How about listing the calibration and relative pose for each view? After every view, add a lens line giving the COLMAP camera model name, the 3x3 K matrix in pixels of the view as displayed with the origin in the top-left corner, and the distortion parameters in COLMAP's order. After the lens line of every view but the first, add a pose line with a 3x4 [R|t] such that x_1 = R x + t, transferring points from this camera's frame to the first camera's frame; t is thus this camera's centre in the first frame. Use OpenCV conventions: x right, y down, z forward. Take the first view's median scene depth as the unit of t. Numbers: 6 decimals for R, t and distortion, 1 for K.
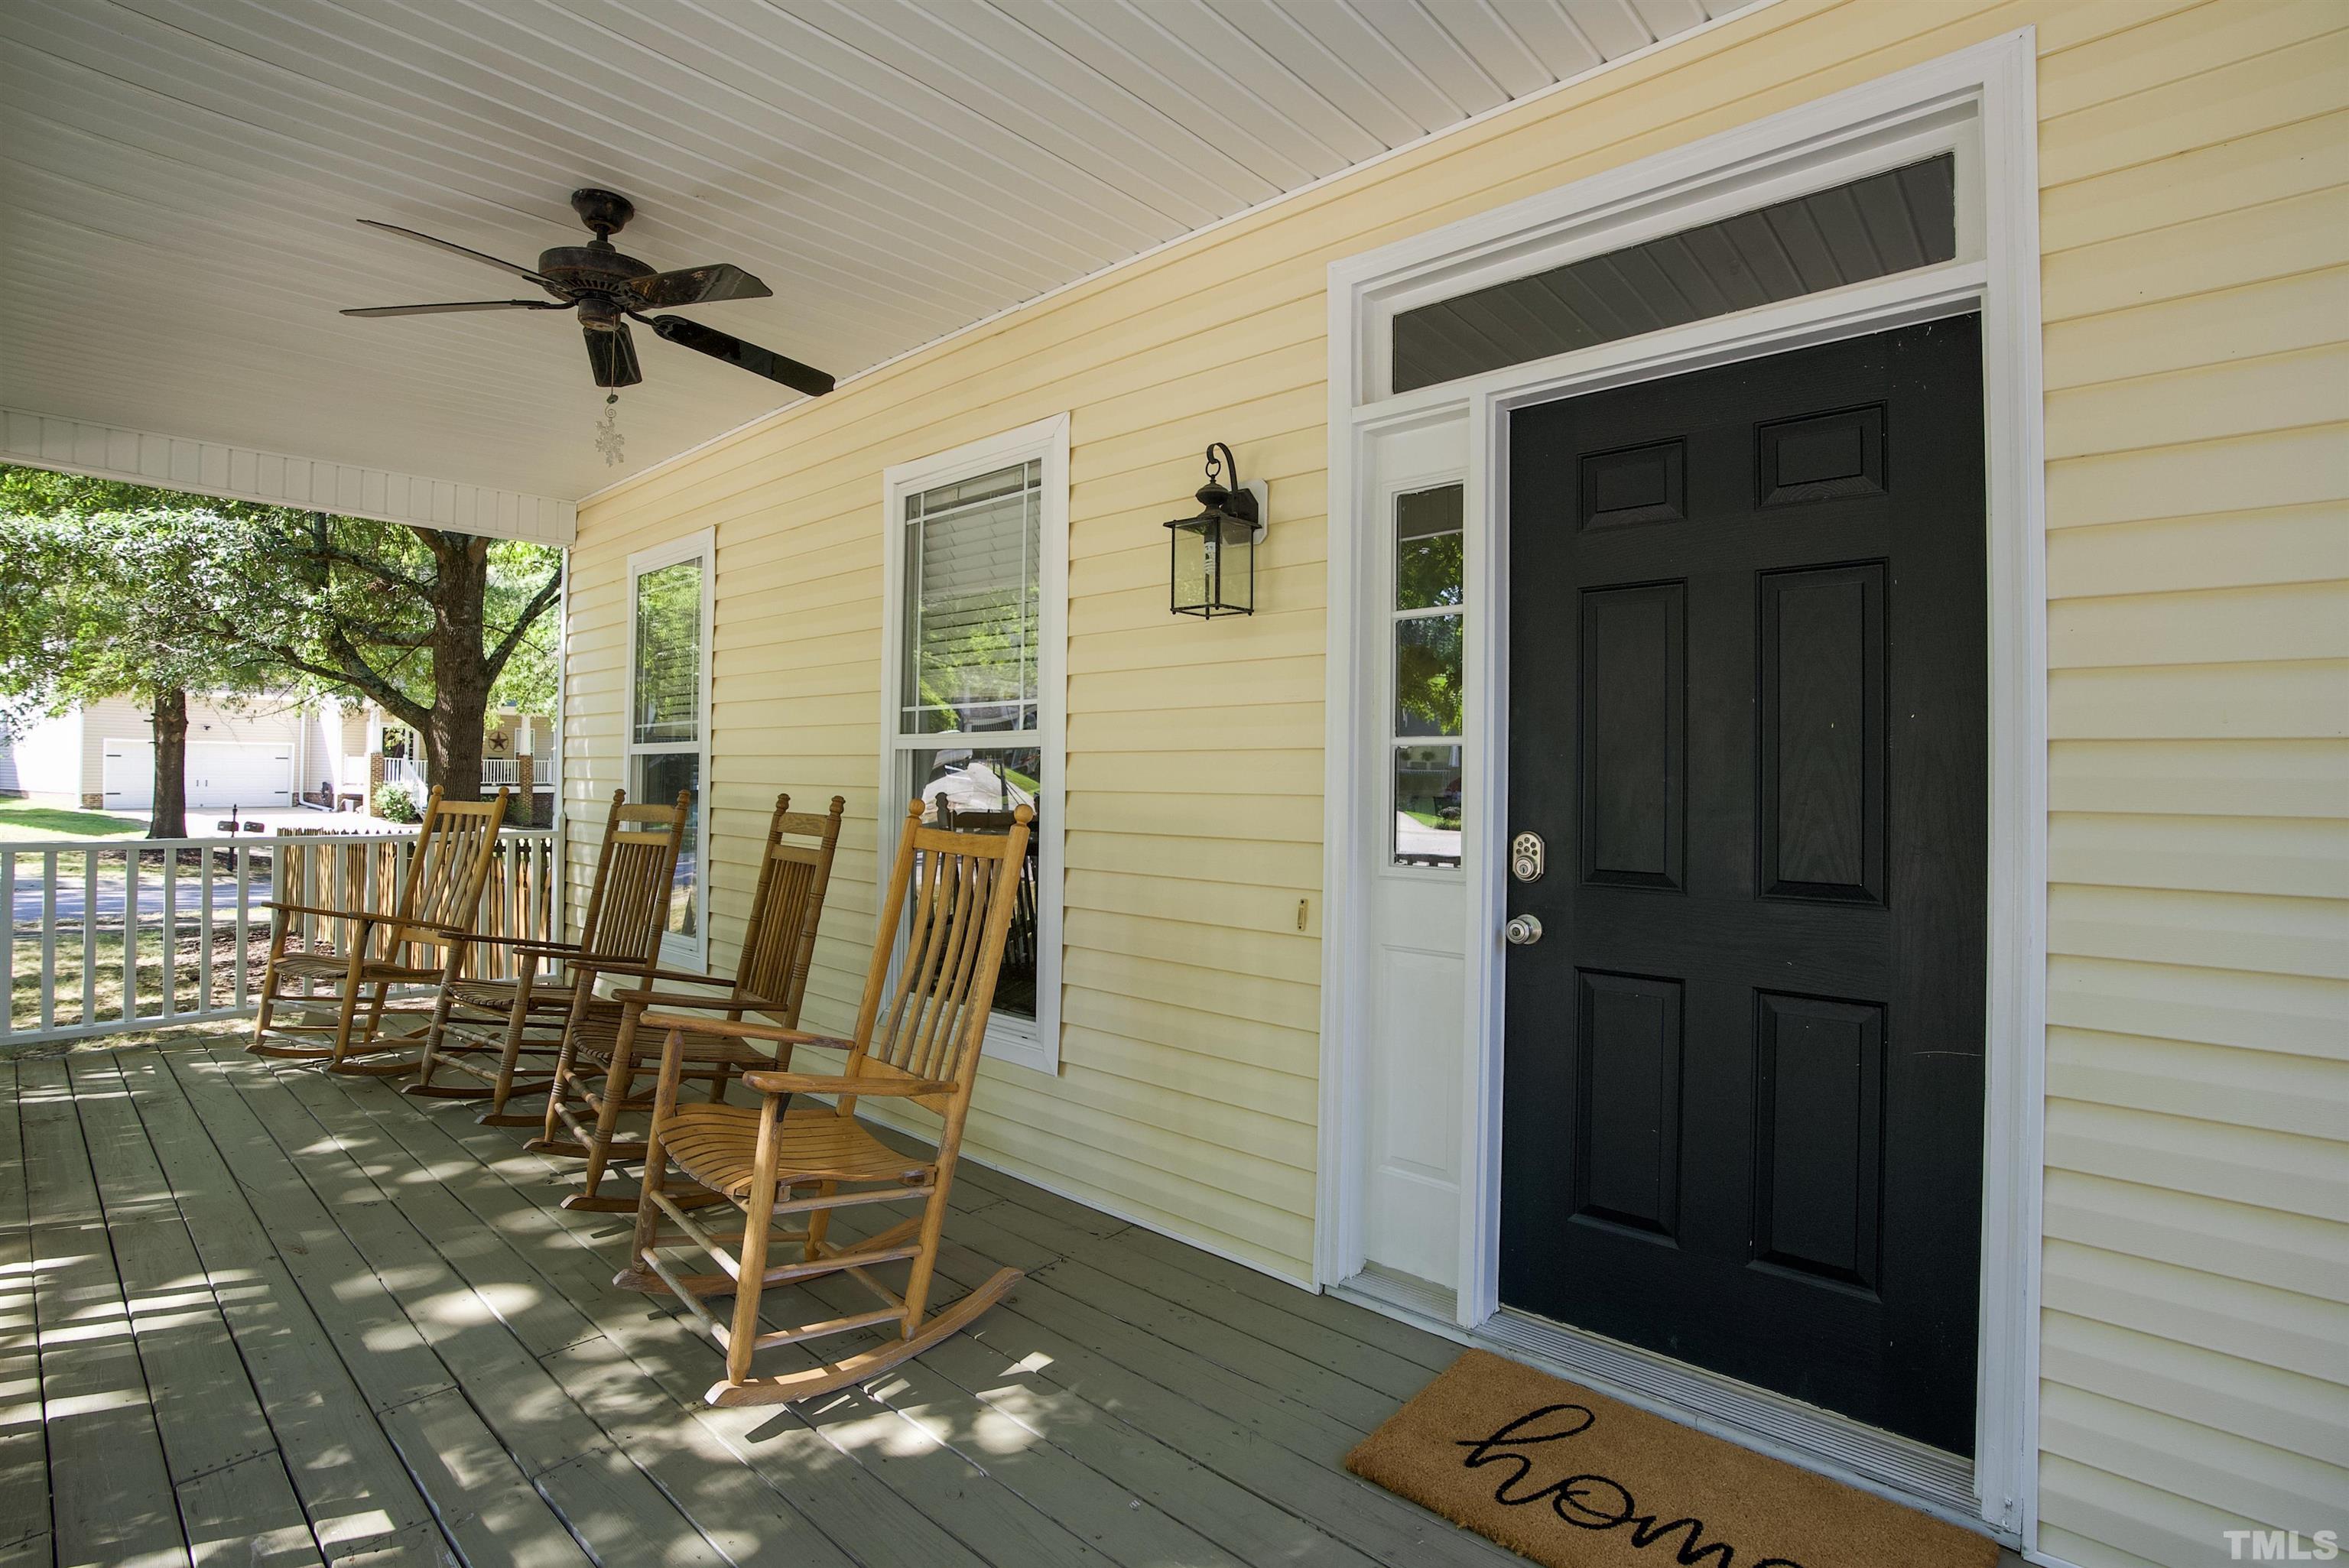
lens RADIAL K [[1105.8, 0, 1167.8], [0, 1105.8, 763.1], [0, 0, 1]] dist [-0.069505, 0.028828]
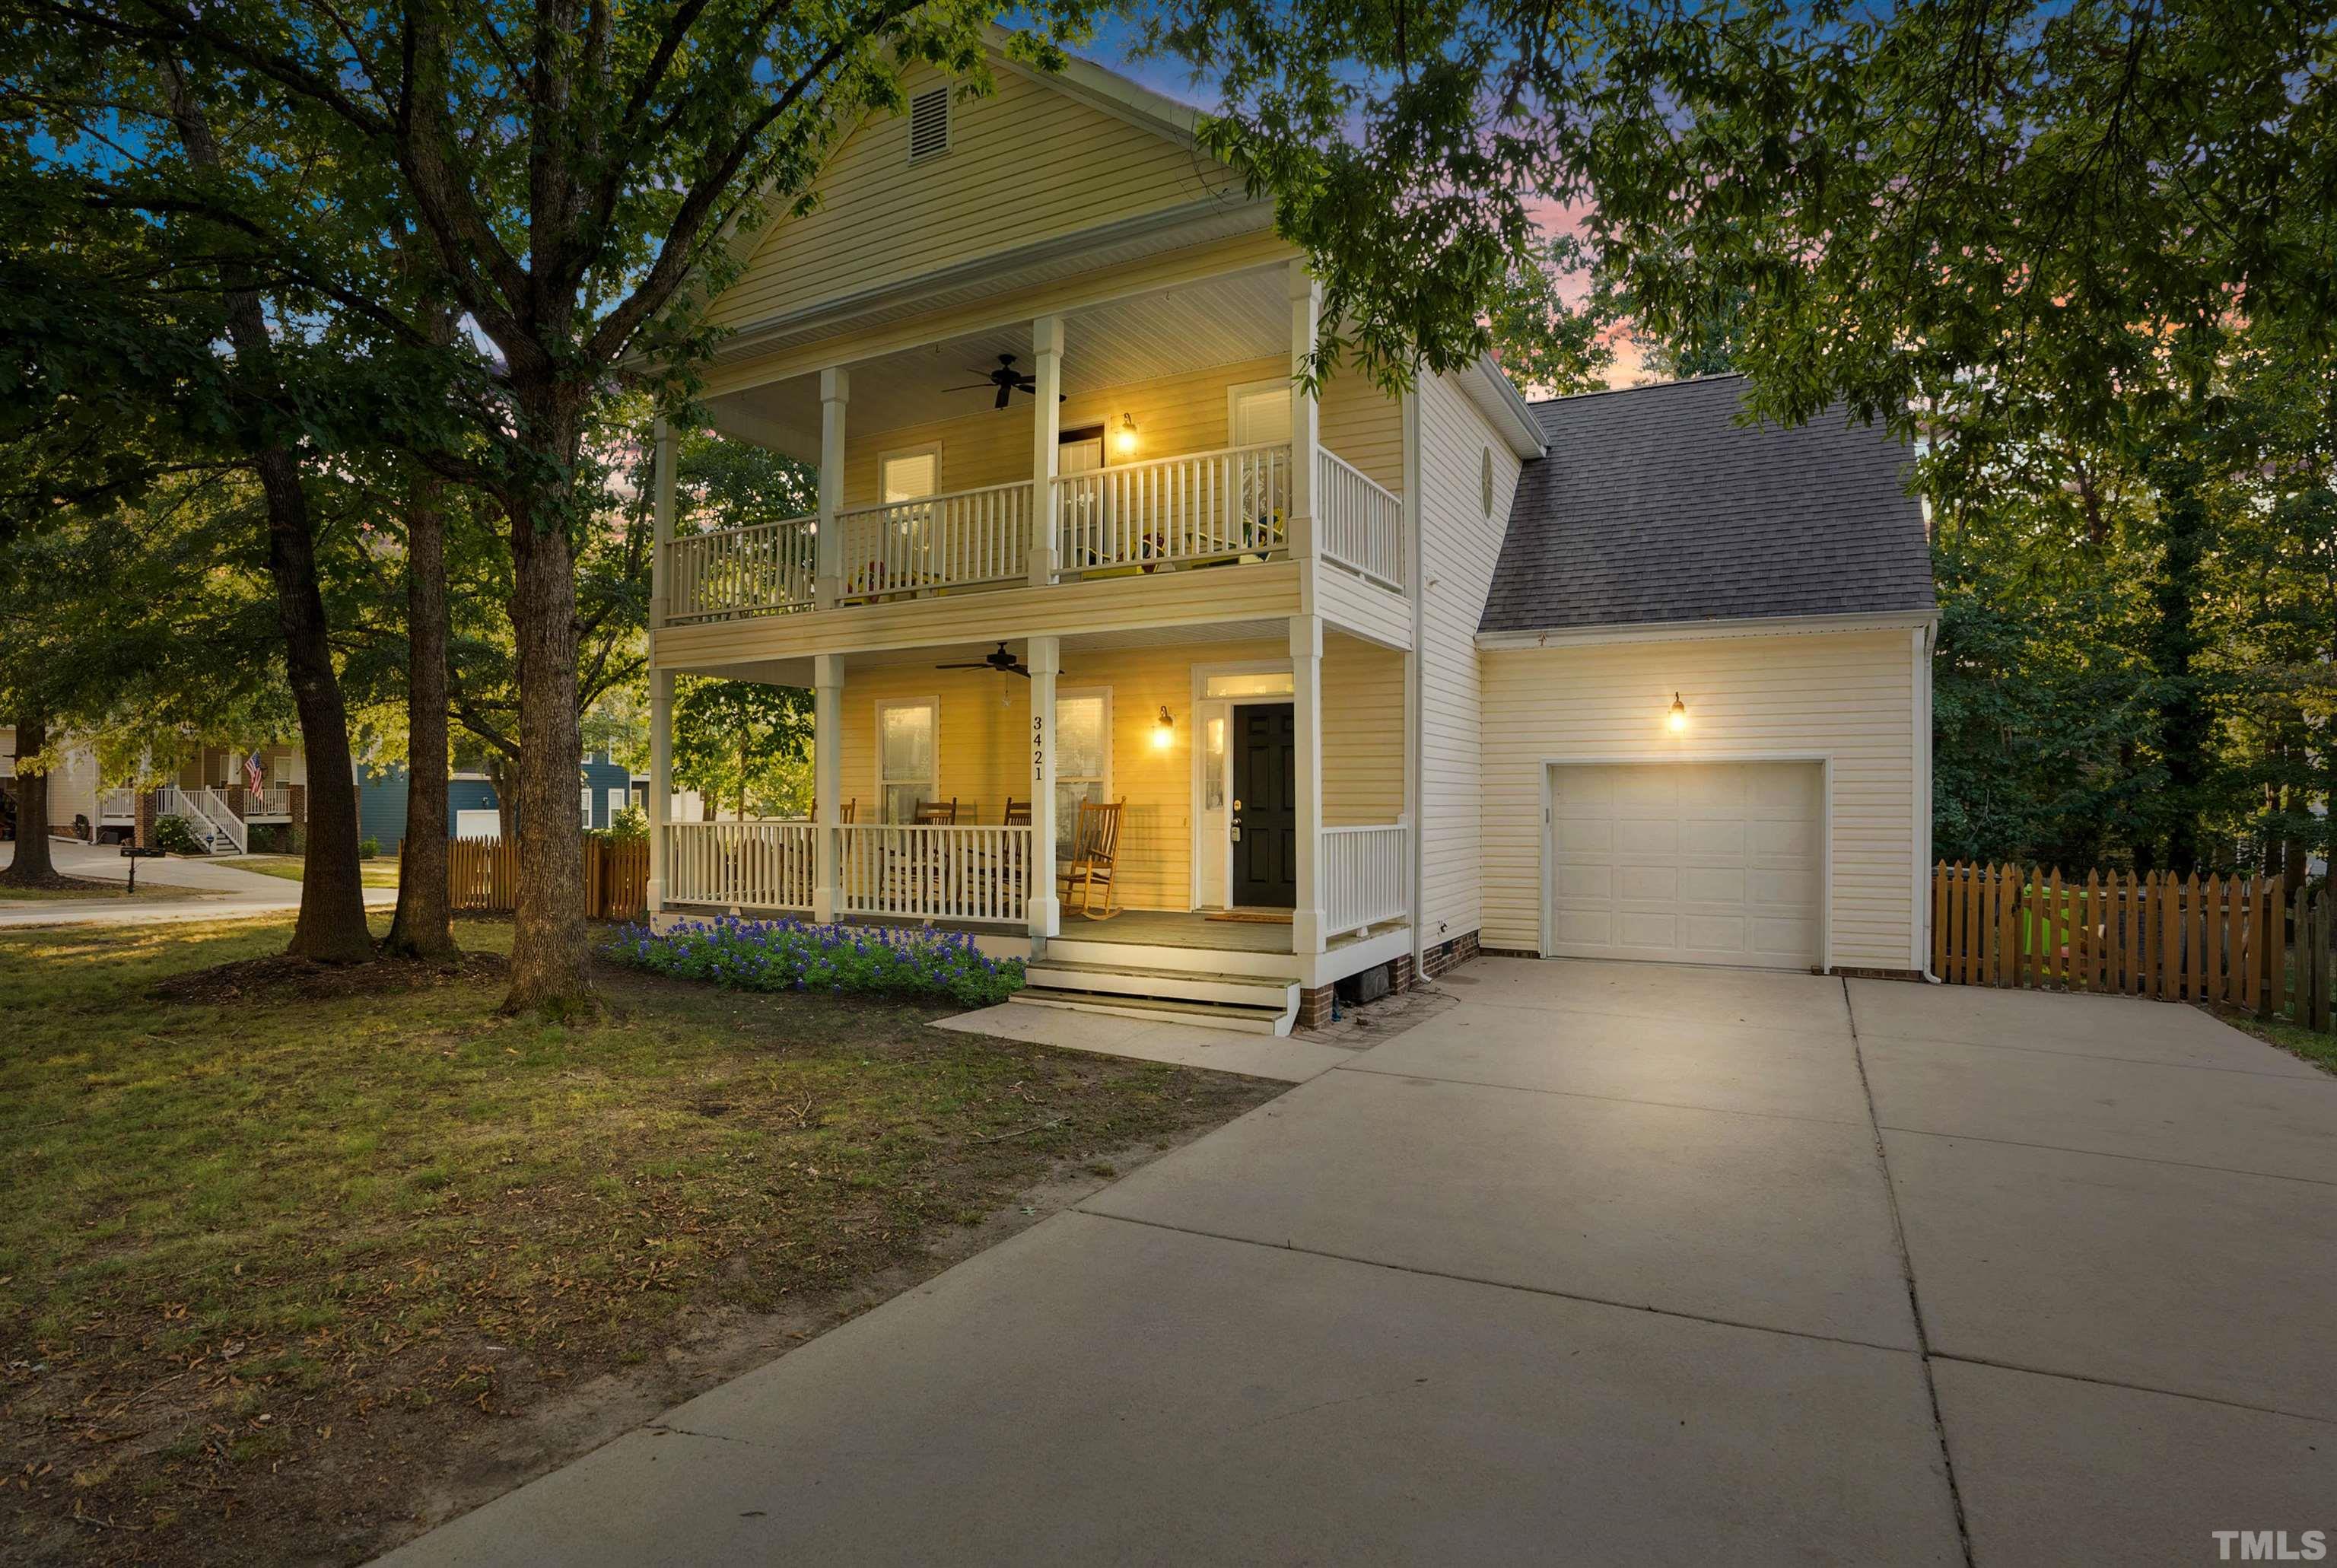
lens RADIAL K [[1213.6, 0, 1168.5], [0, 1213.6, 784.0], [0, 0, 1]] dist [-0.075969, 0.039676]
pose [[0.968609, -0.006814, 0.248497, -0.742694], [0.007868, 0.999964, -0.003248, 0.006471], [-0.248466, 0.005102, 0.968627, -2.356072]]
